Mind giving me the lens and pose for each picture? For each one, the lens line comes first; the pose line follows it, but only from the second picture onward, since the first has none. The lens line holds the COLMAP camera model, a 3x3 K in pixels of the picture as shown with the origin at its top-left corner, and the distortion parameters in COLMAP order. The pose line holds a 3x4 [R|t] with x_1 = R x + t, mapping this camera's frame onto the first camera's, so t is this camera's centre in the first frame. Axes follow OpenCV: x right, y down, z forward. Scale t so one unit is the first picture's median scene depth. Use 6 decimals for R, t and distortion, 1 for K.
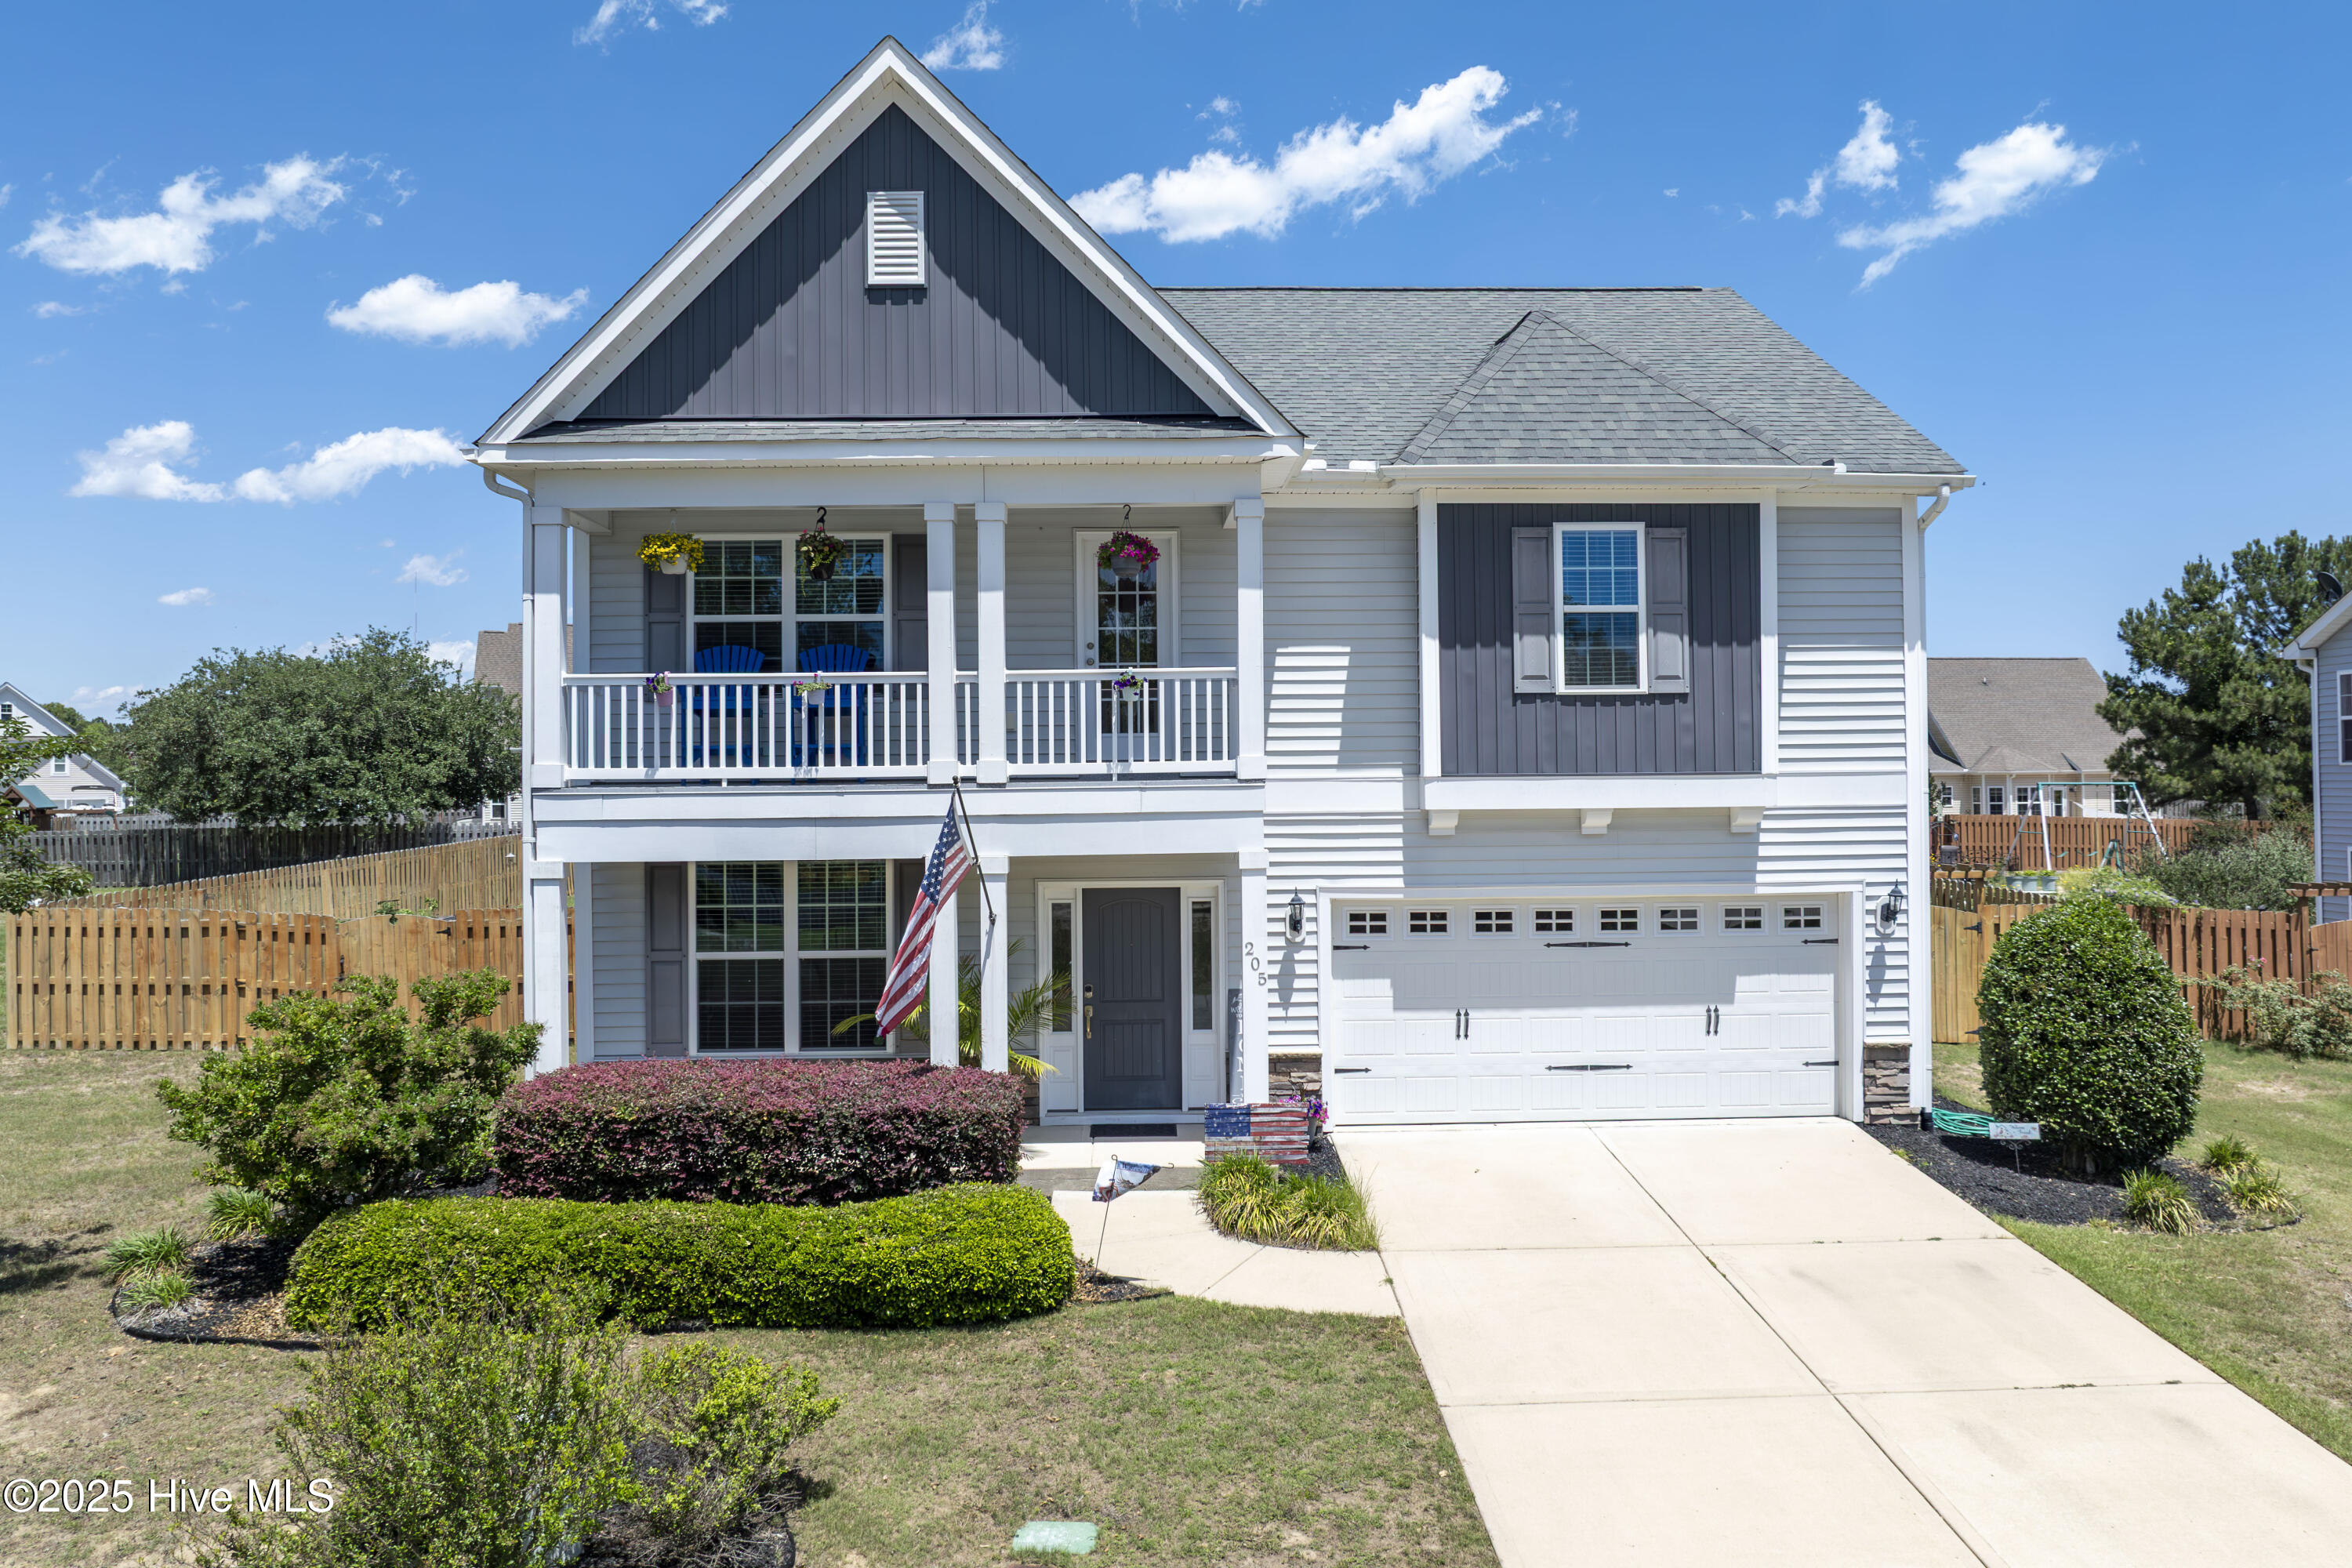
lens RADIAL K [[1668.2, 0, 1178.5], [0, 1668.2, 762.6], [0, 0, 1]] dist [-0.037504, 0.002163]
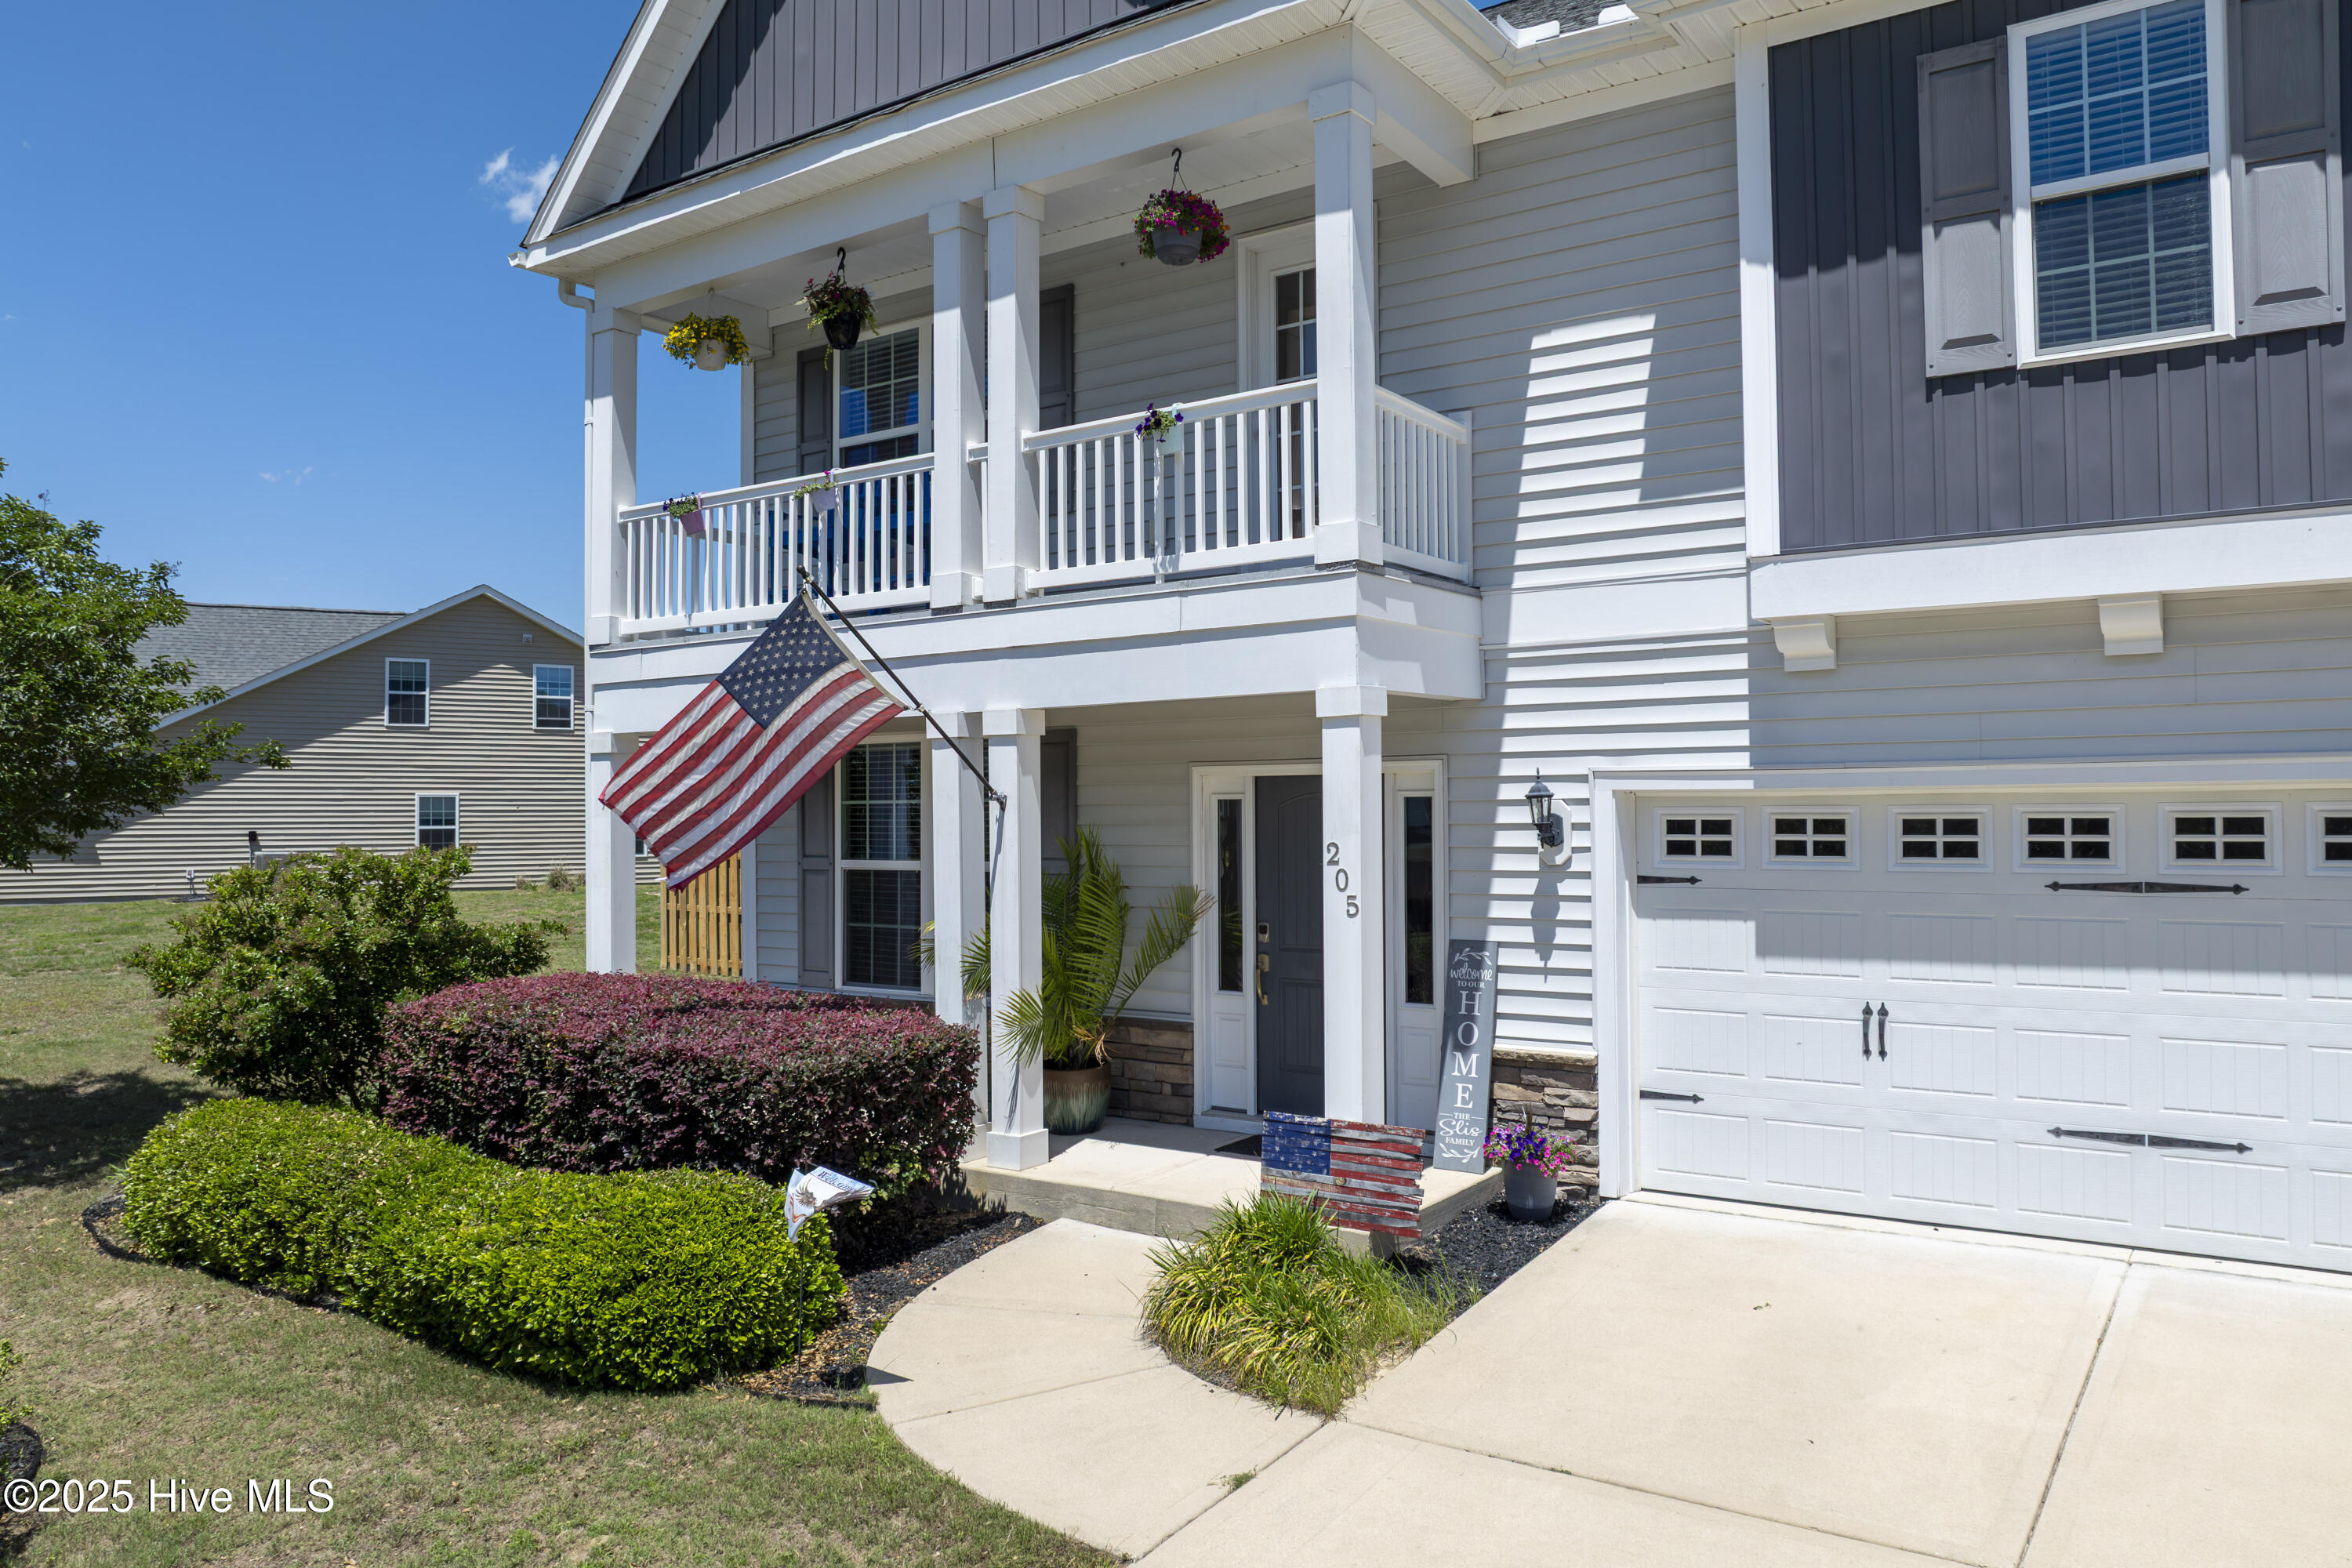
lens RADIAL K [[1668.2, 0, 1186.0], [0, 1668.2, 787.6], [0, 0, 1]] dist [-0.037504, 0.002163]
pose [[0.797467, -0.006101, -0.603331, 0.323784], [0.006689, 0.999977, -0.001271, 0.081643], [0.603325, -0.003022, 0.797489, 0.462834]]
